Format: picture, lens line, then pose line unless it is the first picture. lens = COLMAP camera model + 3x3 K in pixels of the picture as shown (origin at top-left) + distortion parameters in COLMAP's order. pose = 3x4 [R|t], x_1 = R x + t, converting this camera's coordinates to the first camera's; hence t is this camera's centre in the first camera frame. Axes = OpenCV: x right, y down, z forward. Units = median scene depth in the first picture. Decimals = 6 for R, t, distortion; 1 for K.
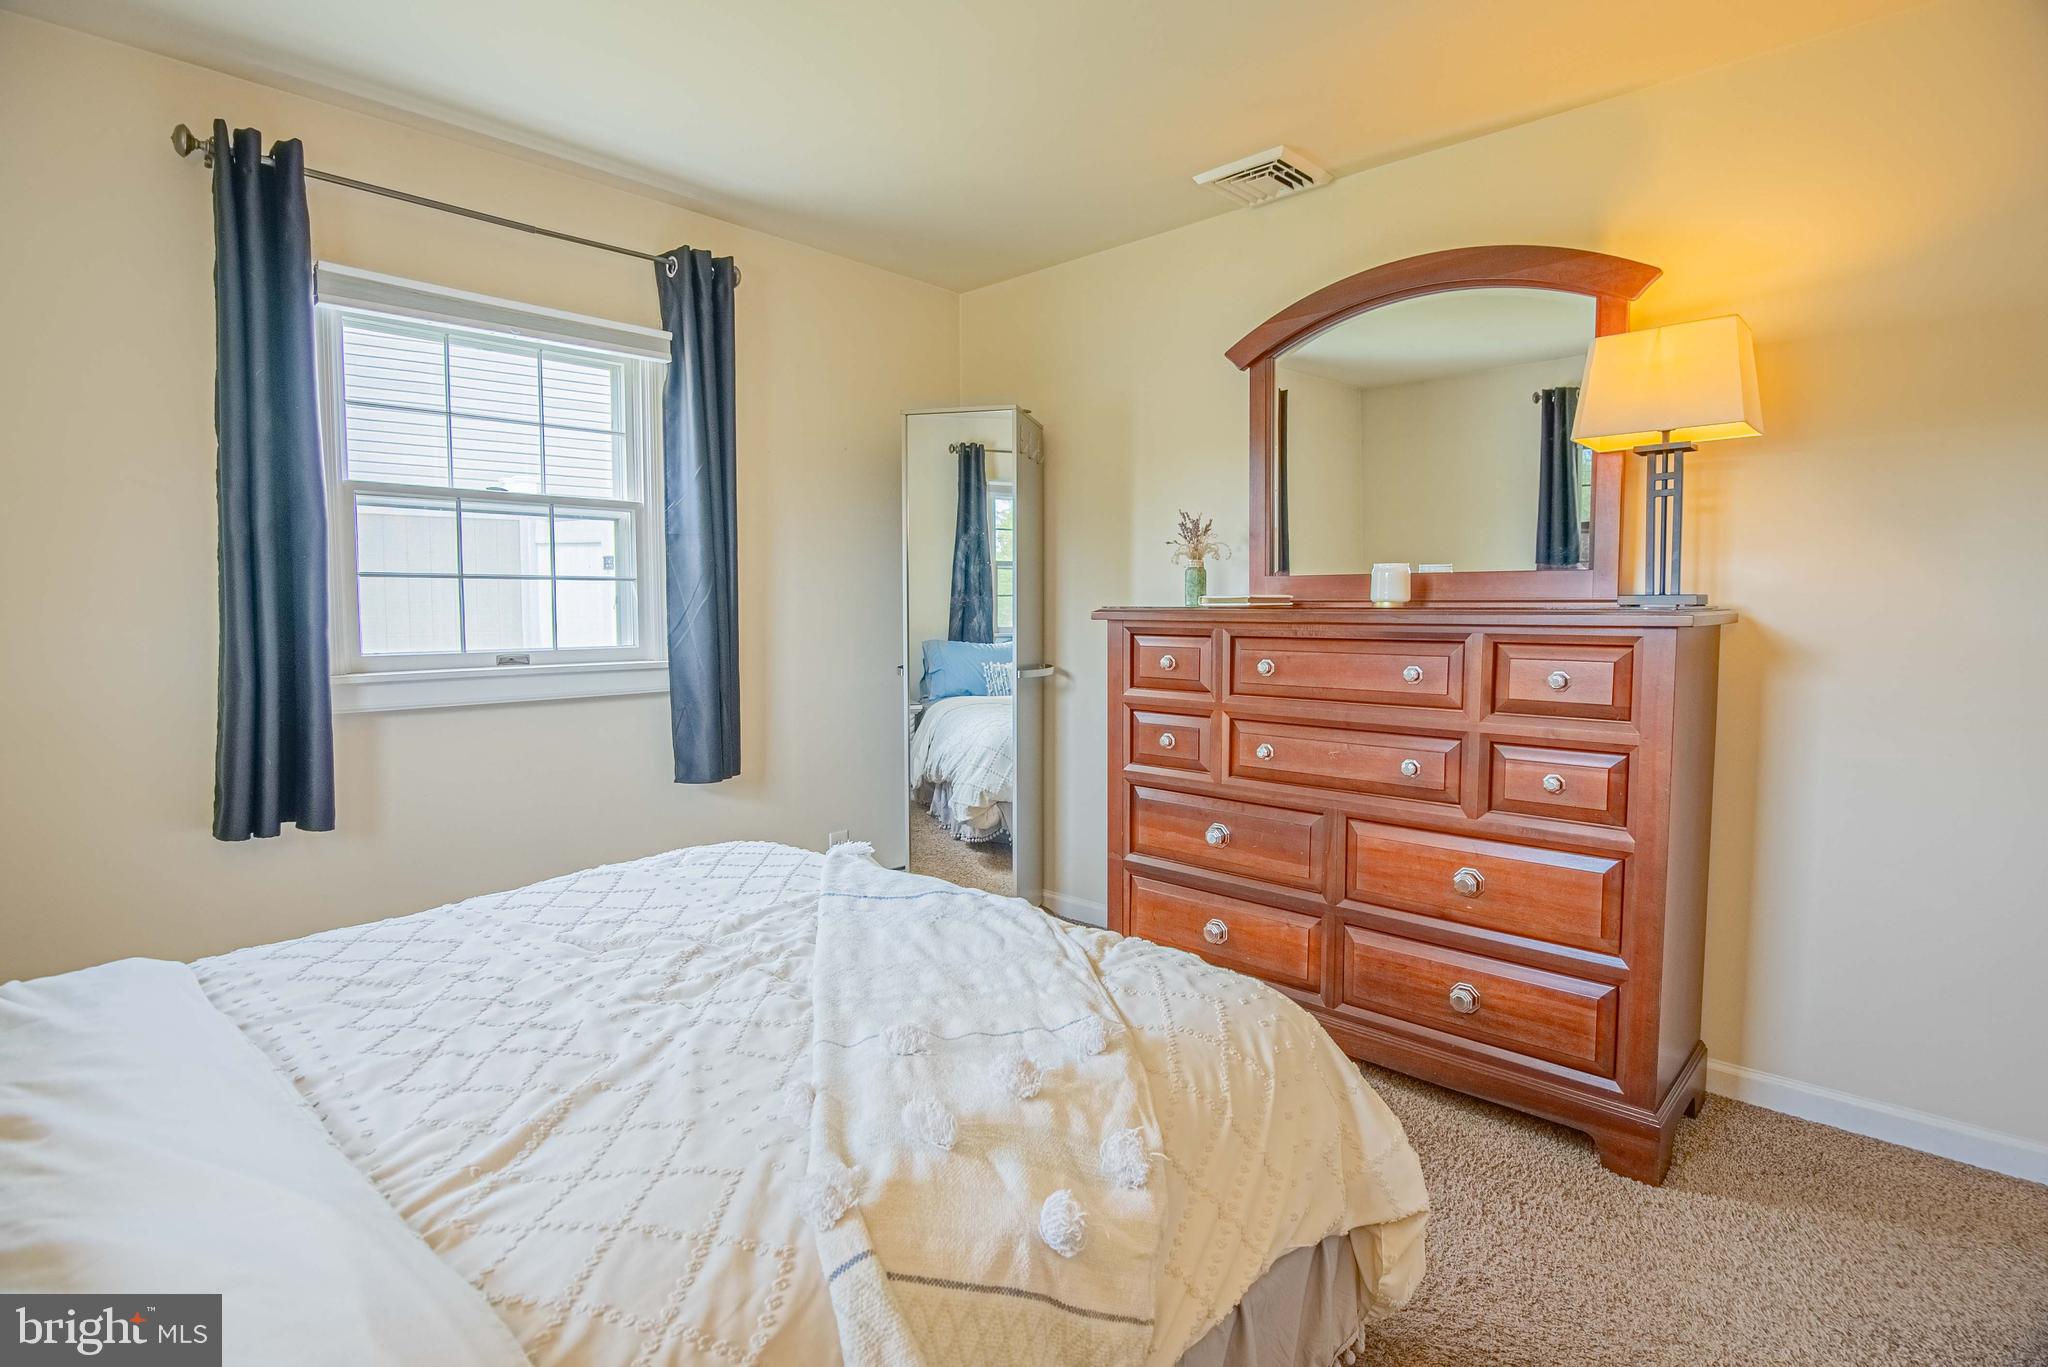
lens RADIAL K [[1003.1, 0, 1015.0], [0, 1003.1, 676.5], [0, 0, 1]] dist [-0.021958, 0.000632]
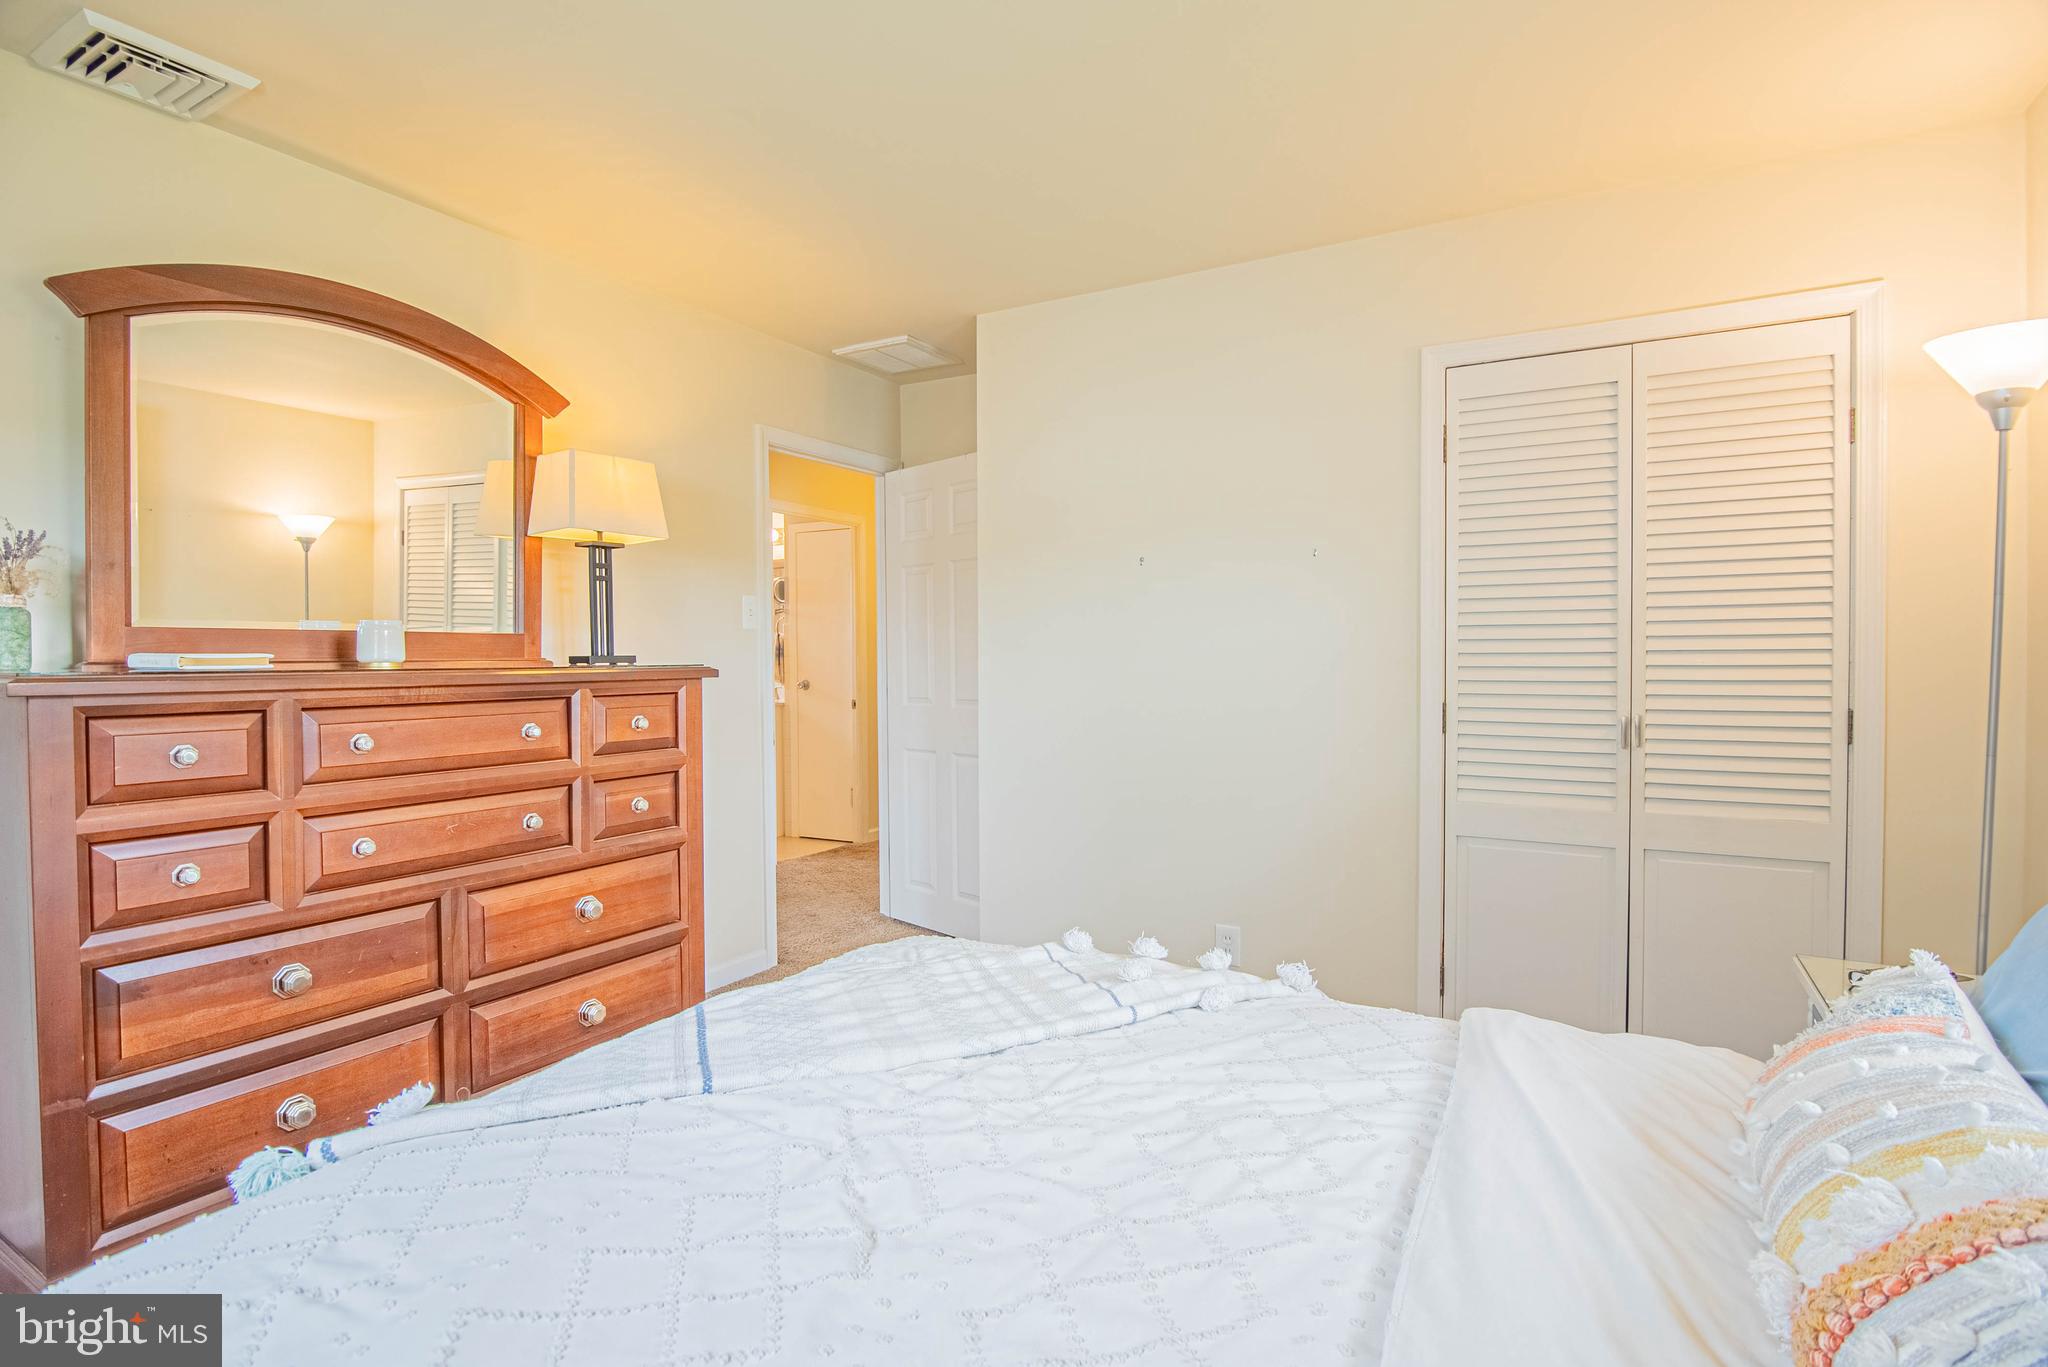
lens RADIAL K [[1003.1, 0, 1022.5], [0, 1003.1, 692.1], [0, 0, 1]] dist [-0.021958, 0.000632]
pose [[-0.228338, -0.026690, 0.973216, -0.646916], [0.081214, 0.995618, 0.046359, -0.043417], [-0.970189, 0.089624, -0.225170, 0.652174]]
